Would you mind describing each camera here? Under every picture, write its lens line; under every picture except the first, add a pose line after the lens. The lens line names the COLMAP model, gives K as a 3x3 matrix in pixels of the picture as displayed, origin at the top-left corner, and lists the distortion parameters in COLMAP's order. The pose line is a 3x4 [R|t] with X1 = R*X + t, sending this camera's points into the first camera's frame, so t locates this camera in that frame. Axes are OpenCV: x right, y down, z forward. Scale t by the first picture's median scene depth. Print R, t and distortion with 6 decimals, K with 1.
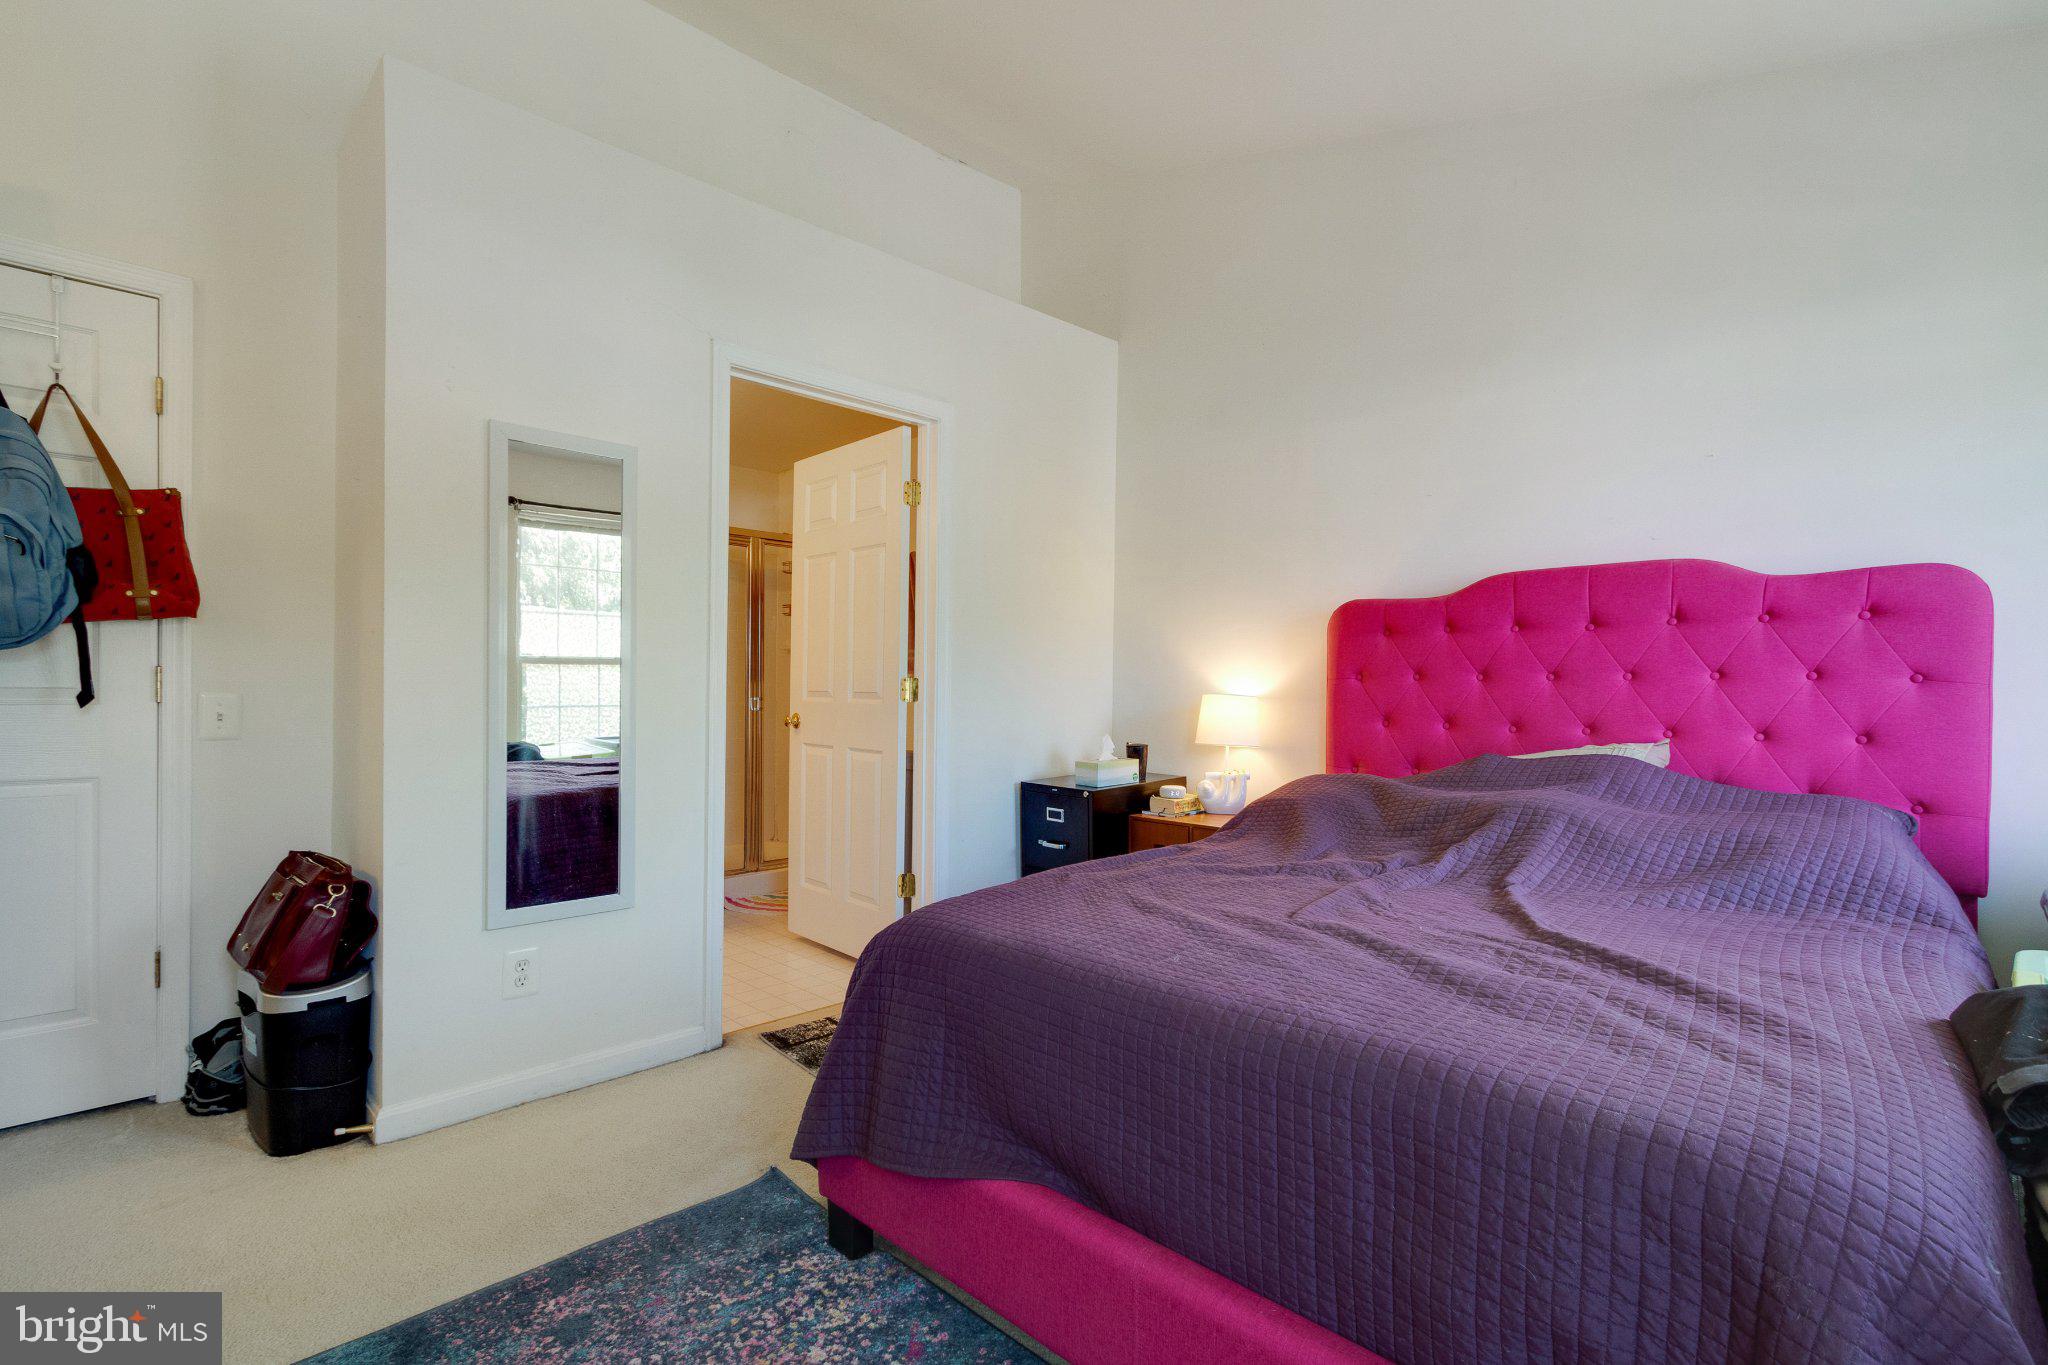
lens RADIAL K [[953.3, 0, 1015.7], [0, 953.3, 694.4], [0, 0, 1]] dist [0.001117, 0.000132]
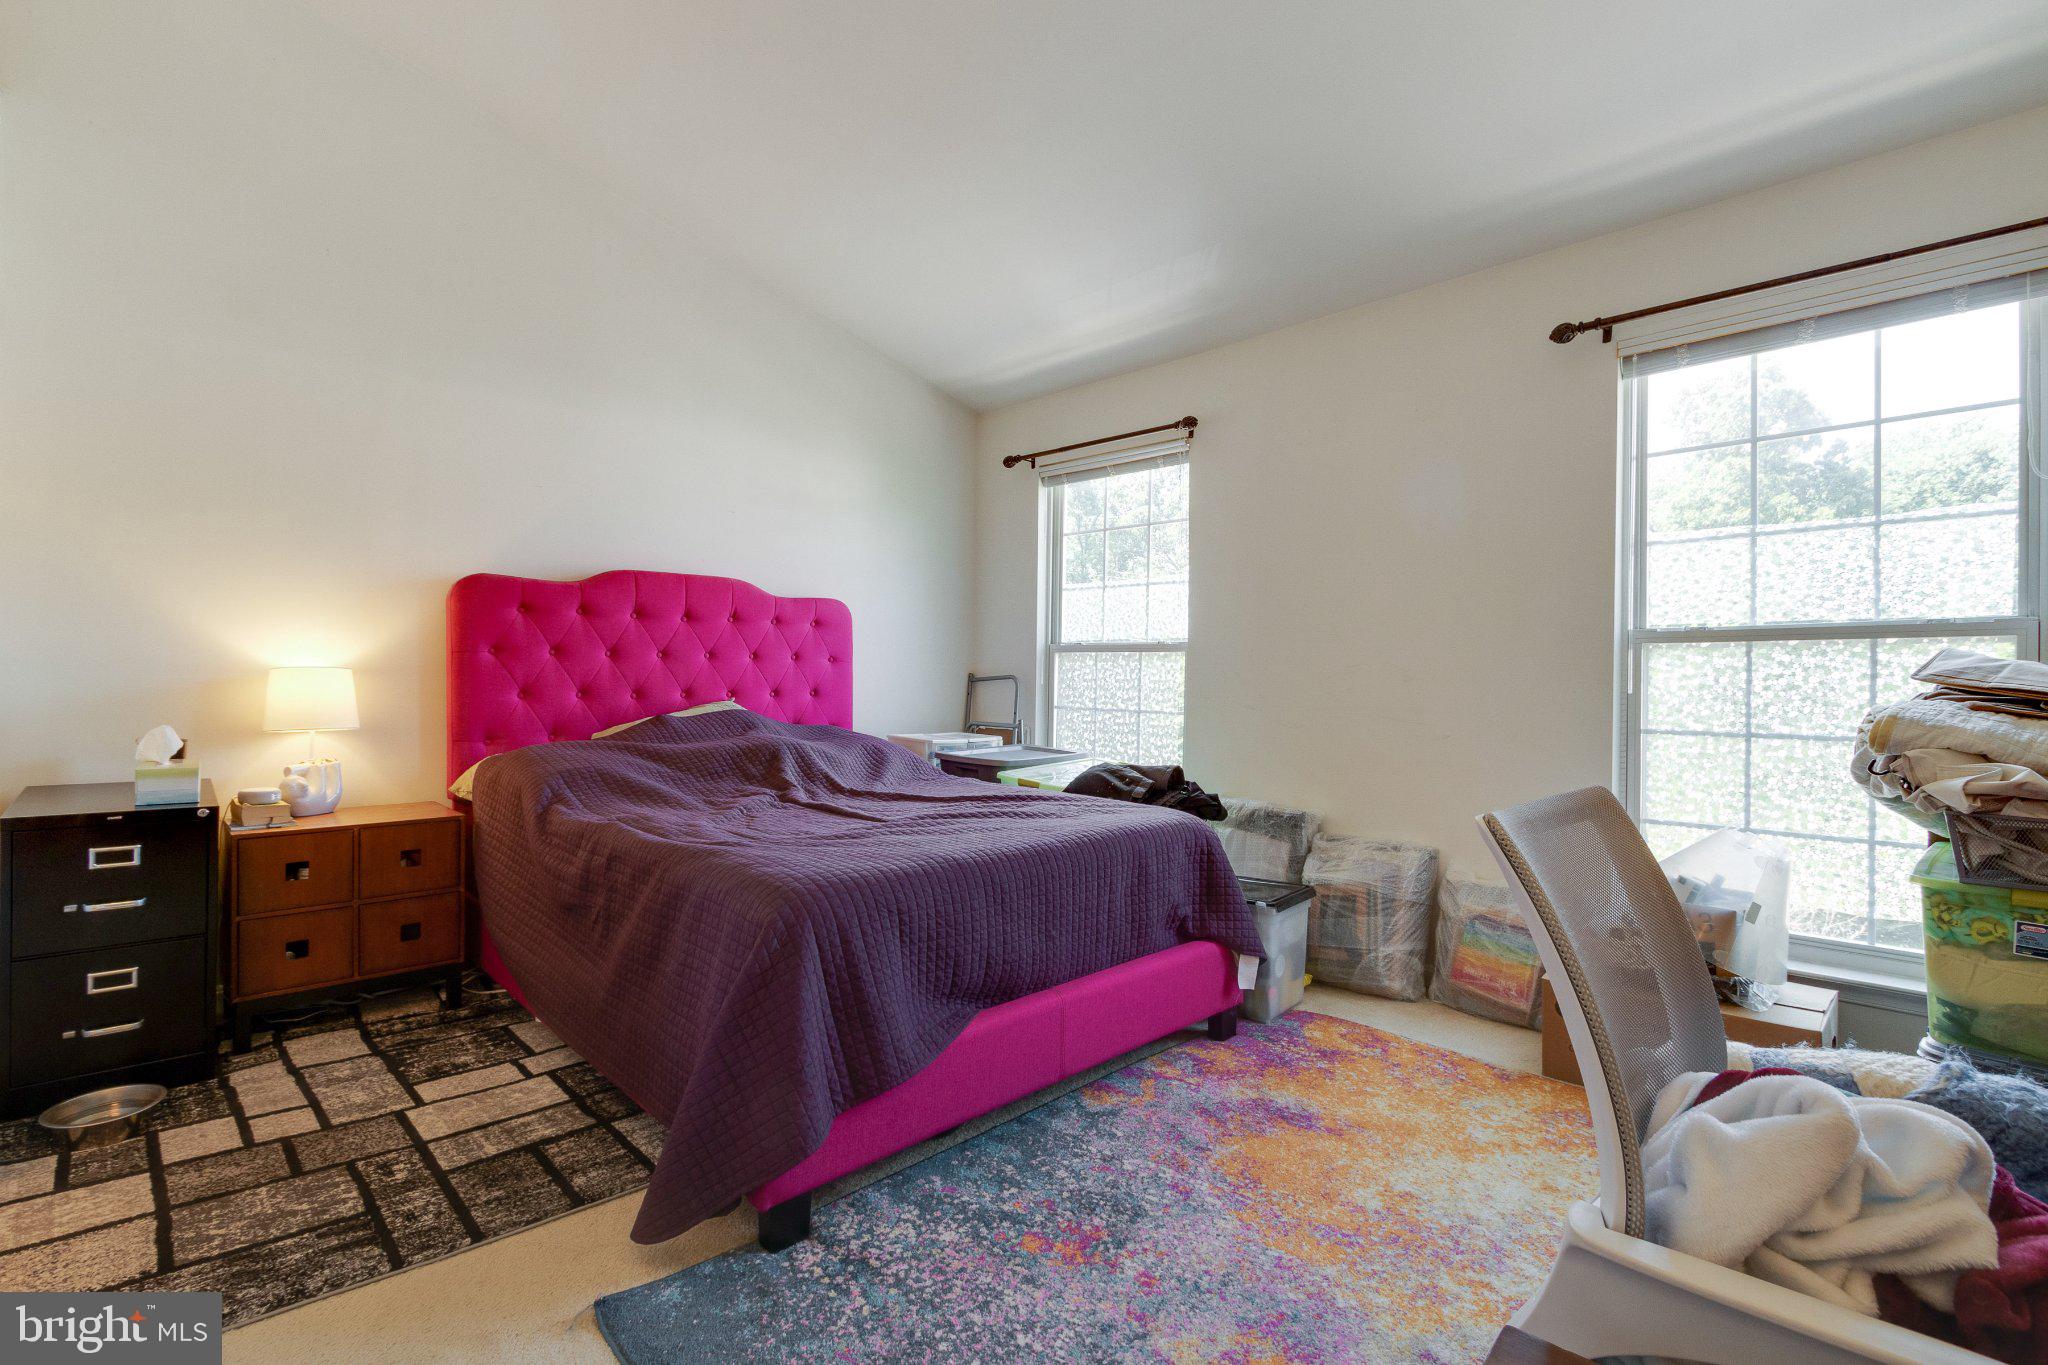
lens RADIAL K [[953.3, 0, 1013.8], [0, 953.3, 674.4], [0, 0, 1]] dist [0.001117, 0.000132]
pose [[0.008585, -0.006072, 0.999945, -0.831569], [-0.001571, 0.999980, 0.006086, -0.000202], [-0.999962, -0.001623, 0.008575, 0.555377]]
